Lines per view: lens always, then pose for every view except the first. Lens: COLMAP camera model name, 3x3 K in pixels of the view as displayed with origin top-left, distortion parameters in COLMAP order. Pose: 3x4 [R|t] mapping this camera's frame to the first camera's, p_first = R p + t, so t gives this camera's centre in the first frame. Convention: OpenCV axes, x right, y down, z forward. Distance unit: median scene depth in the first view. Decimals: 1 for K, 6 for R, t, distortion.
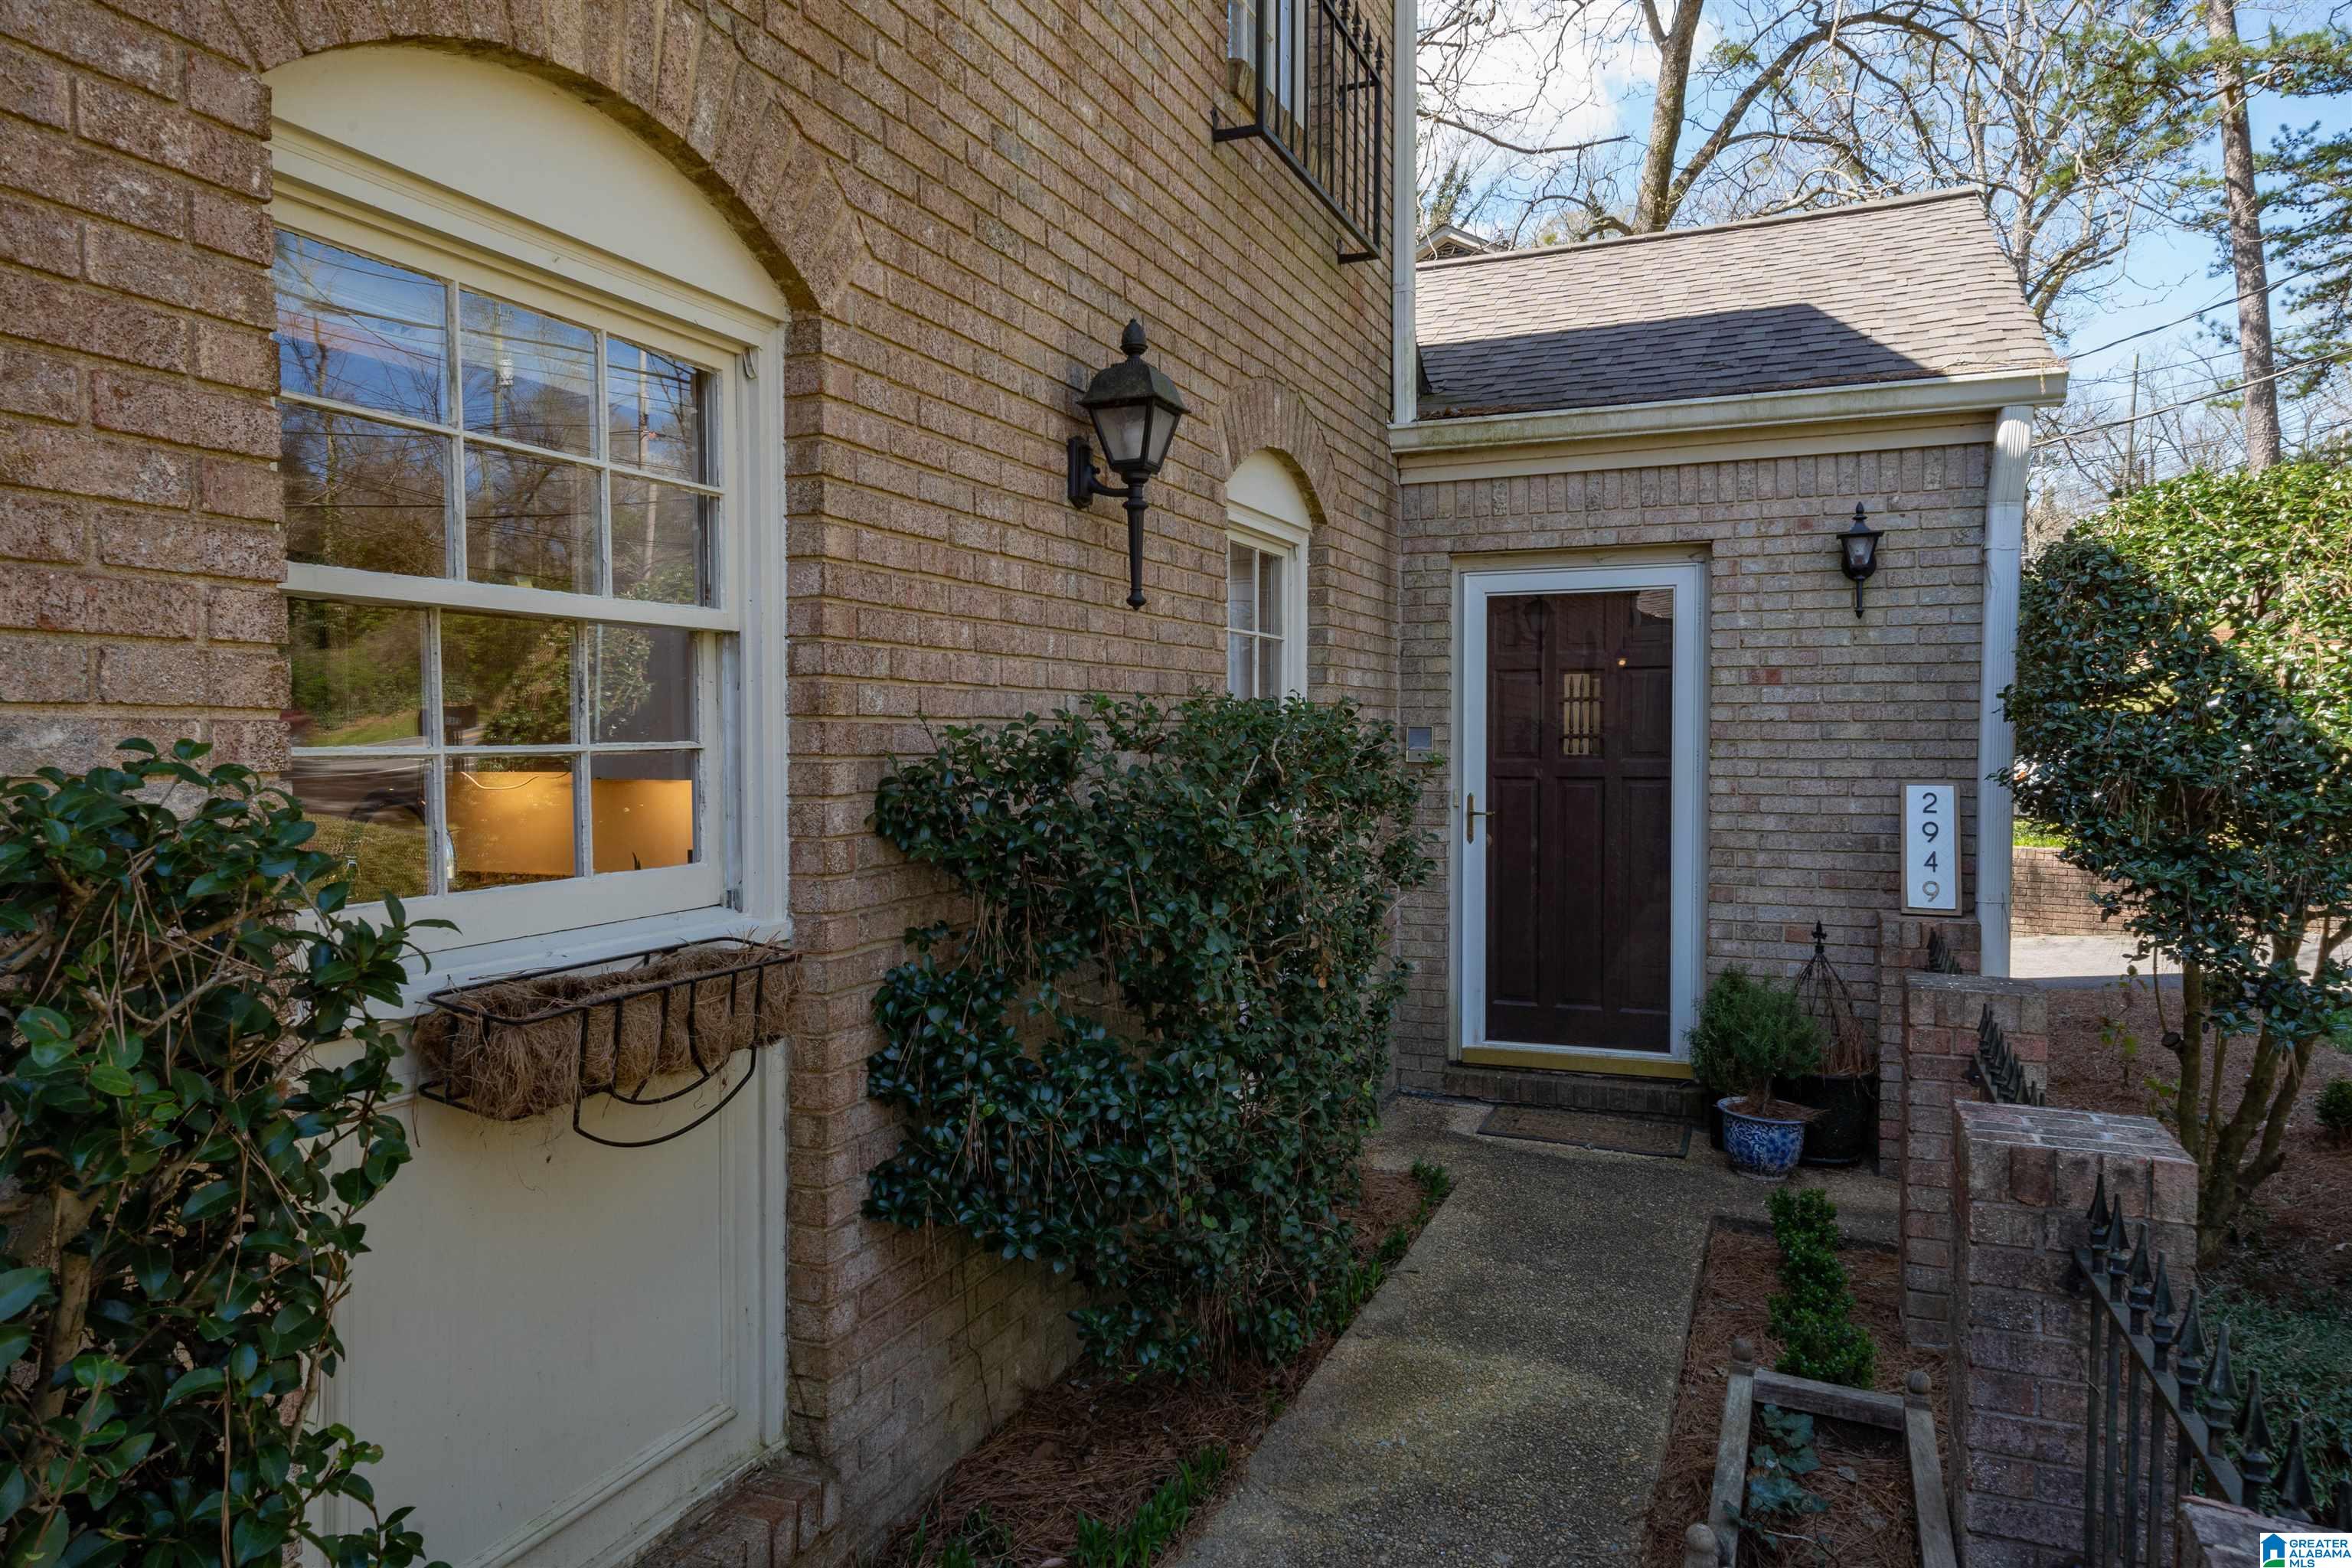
lens RADIAL K [[1552.8, 0, 1175.0], [0, 1552.8, 786.0], [0, 0, 1]] dist [0.031360, -0.000359]
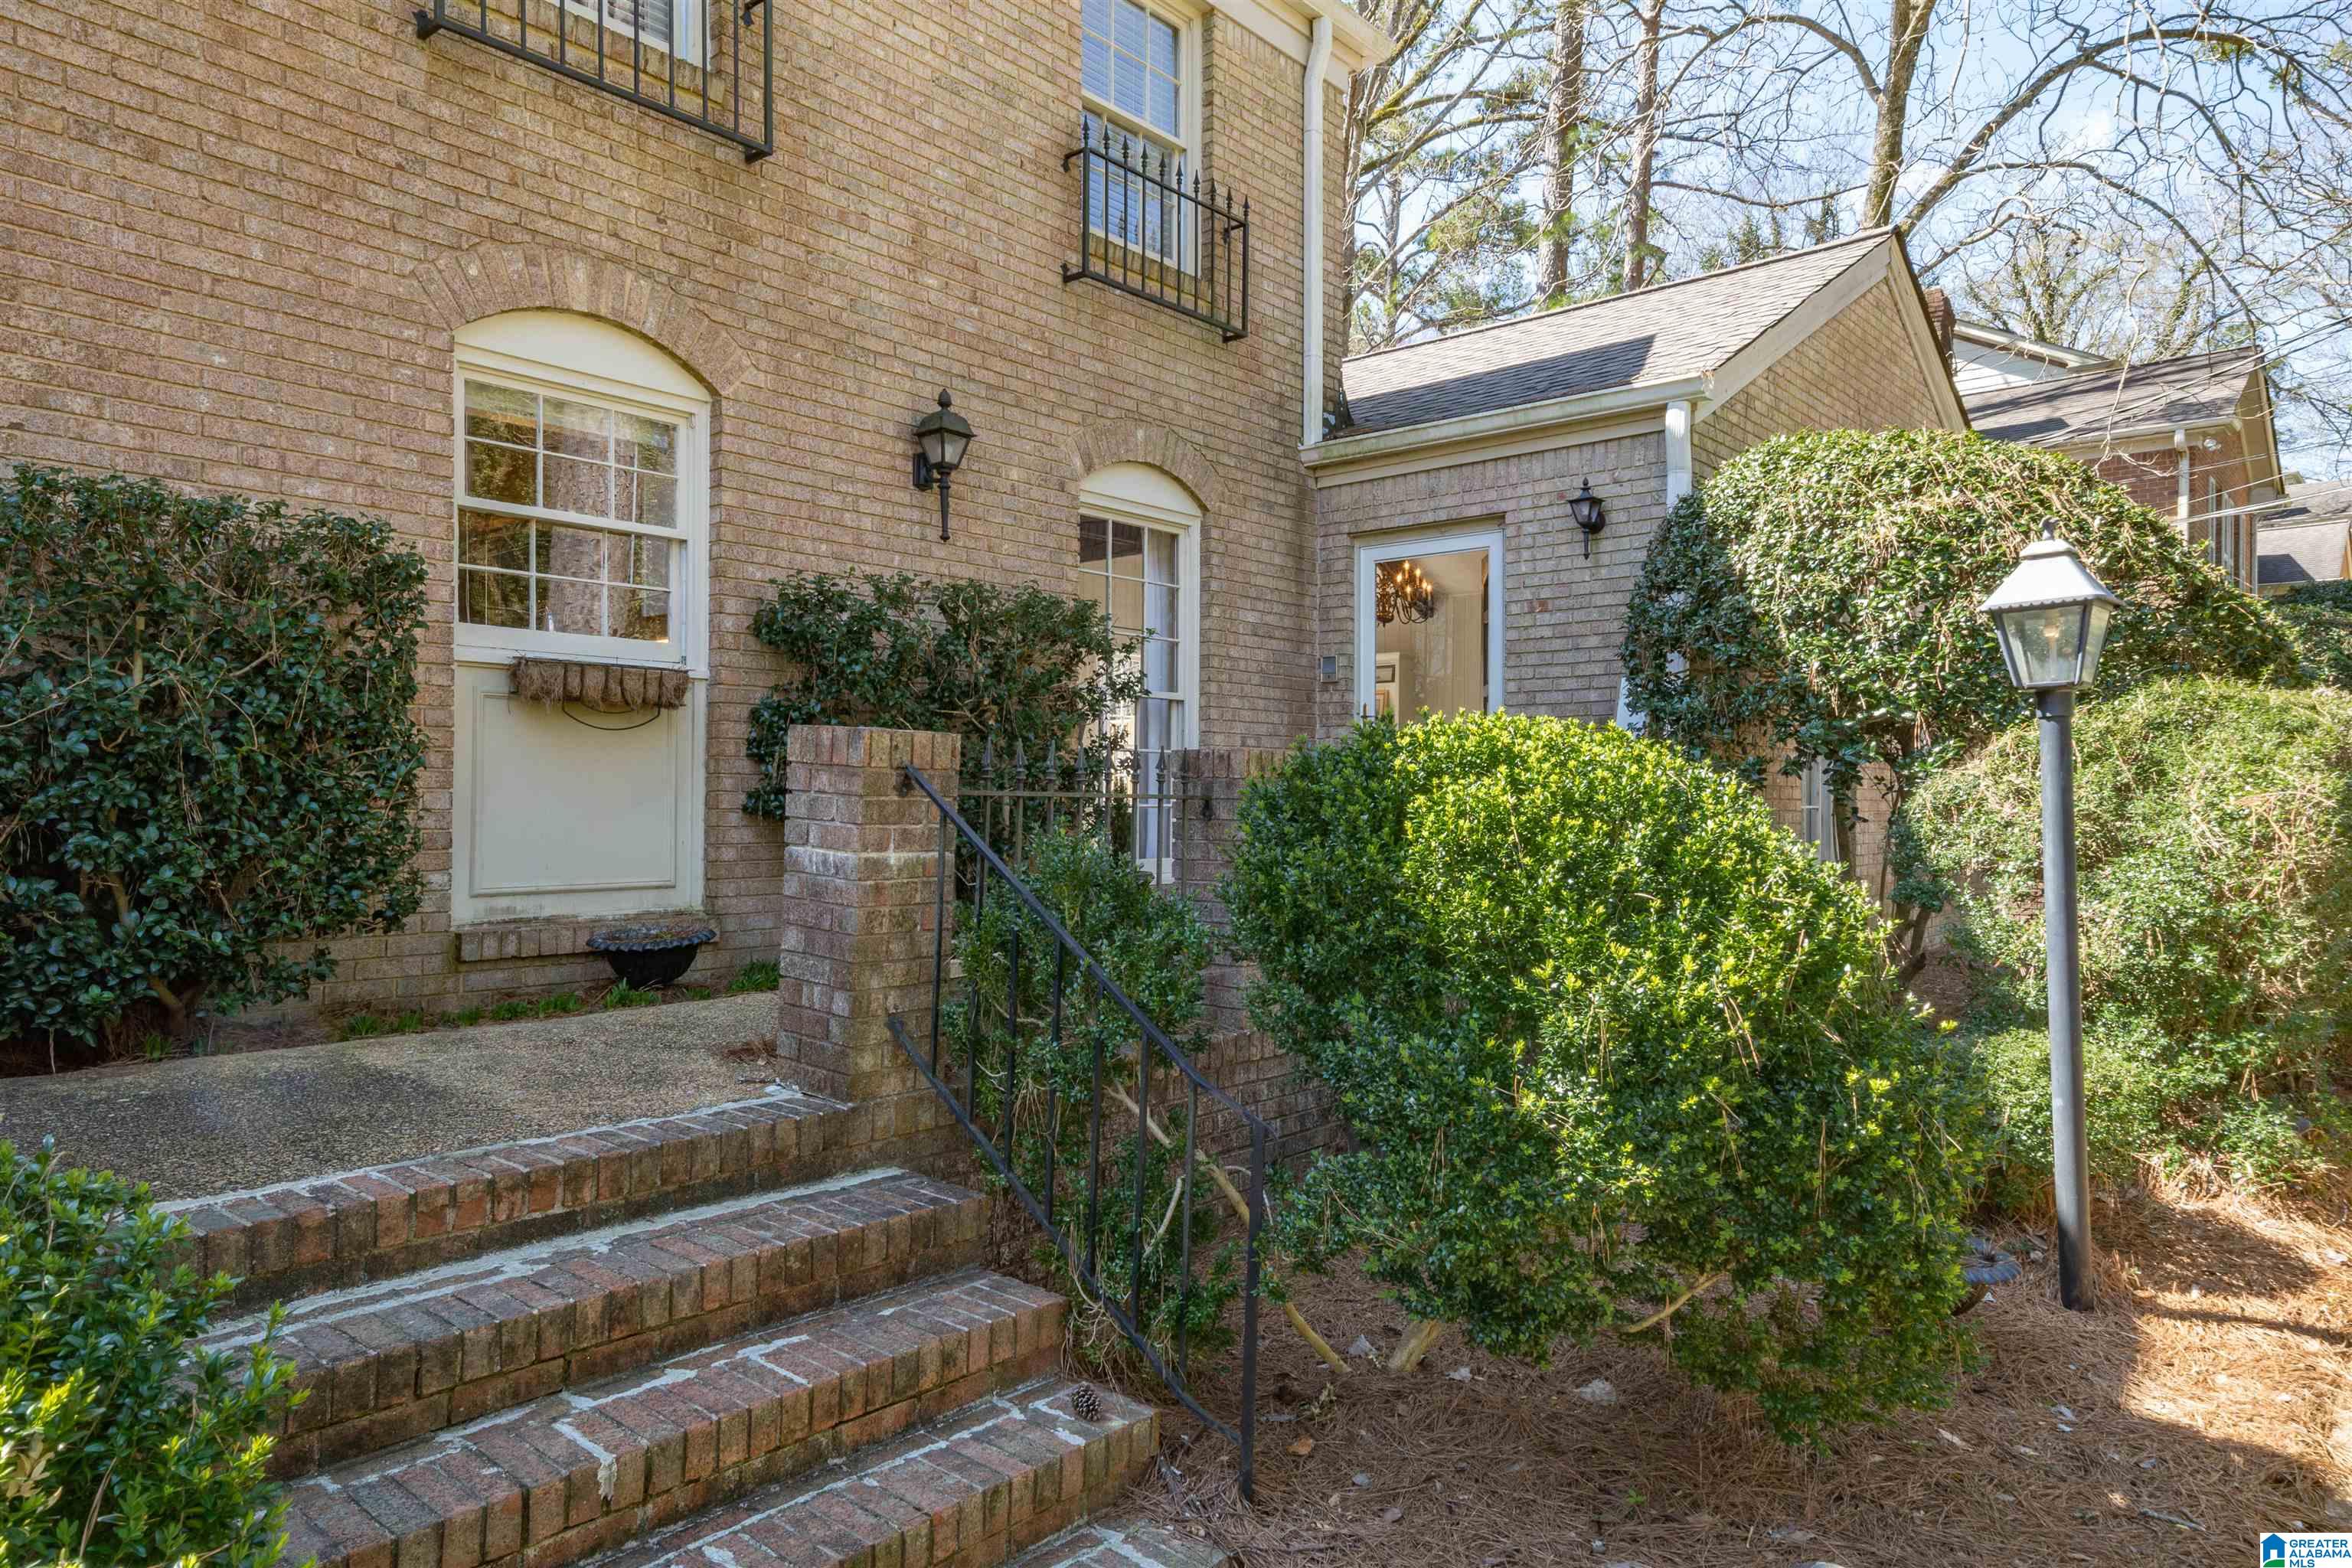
lens RADIAL K [[1544.9, 0, 1175.3], [0, 1544.9, 783.7], [0, 0, 1]] dist [0.035953, -0.001729]
pose [[0.953608, -0.000086, -0.301051, 0.856111], [-0.014773, 0.998782, -0.047082, 0.279376], [0.300688, 0.049345, 0.952445, -0.724722]]
